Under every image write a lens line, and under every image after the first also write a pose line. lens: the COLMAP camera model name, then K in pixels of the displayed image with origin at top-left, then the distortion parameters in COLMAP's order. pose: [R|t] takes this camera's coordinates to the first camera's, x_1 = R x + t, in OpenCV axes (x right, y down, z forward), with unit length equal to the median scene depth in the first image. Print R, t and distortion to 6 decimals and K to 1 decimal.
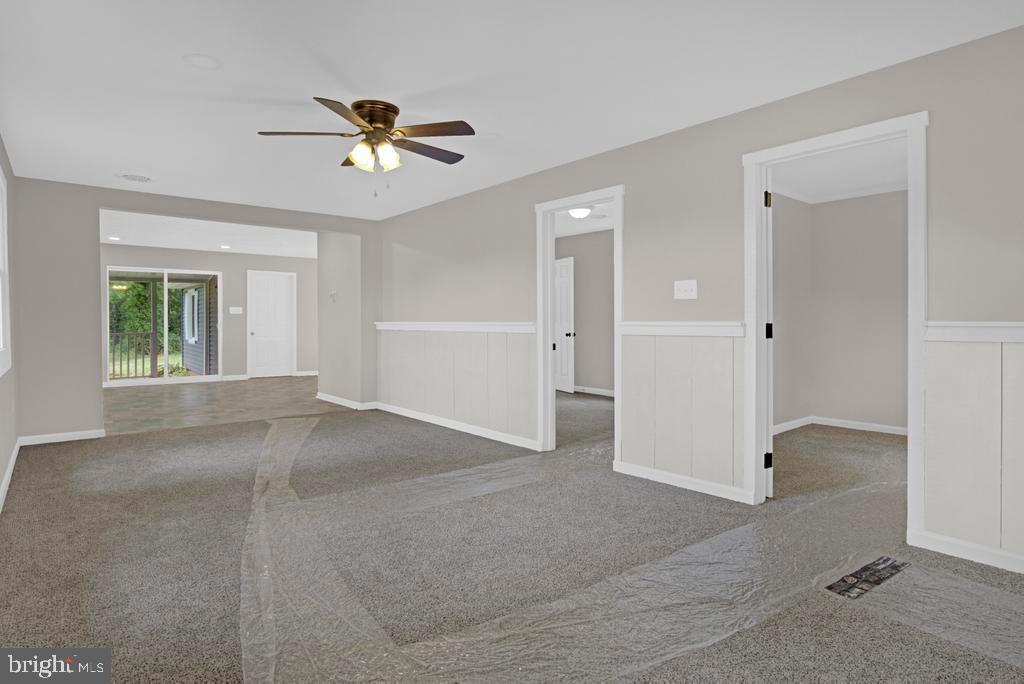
lens RADIAL K [[552.7, 0, 509.6], [0, 552.7, 335.1], [0, 0, 1]] dist [-0.015383, 0.003226]
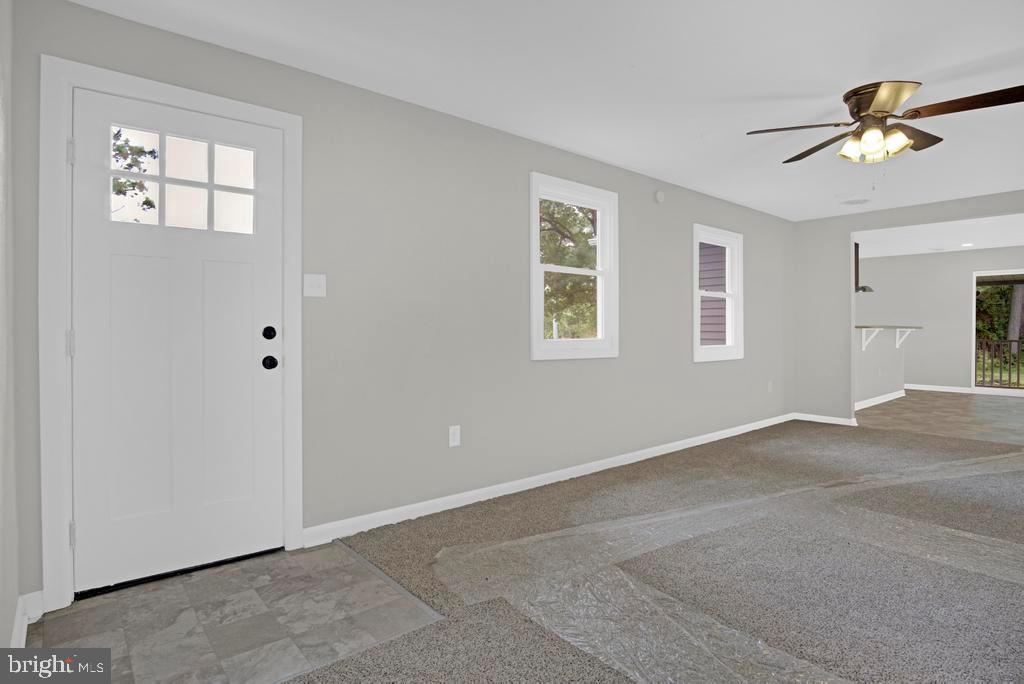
lens RADIAL K [[552.7, 0, 509.9], [0, 552.7, 337.7], [0, 0, 1]] dist [-0.015383, 0.003226]
pose [[-0.003916, 0.009278, -0.999949, 0.653967], [-0.013182, 0.999870, 0.009329, -0.007677], [0.999905, 0.013218, -0.003793, 0.405469]]
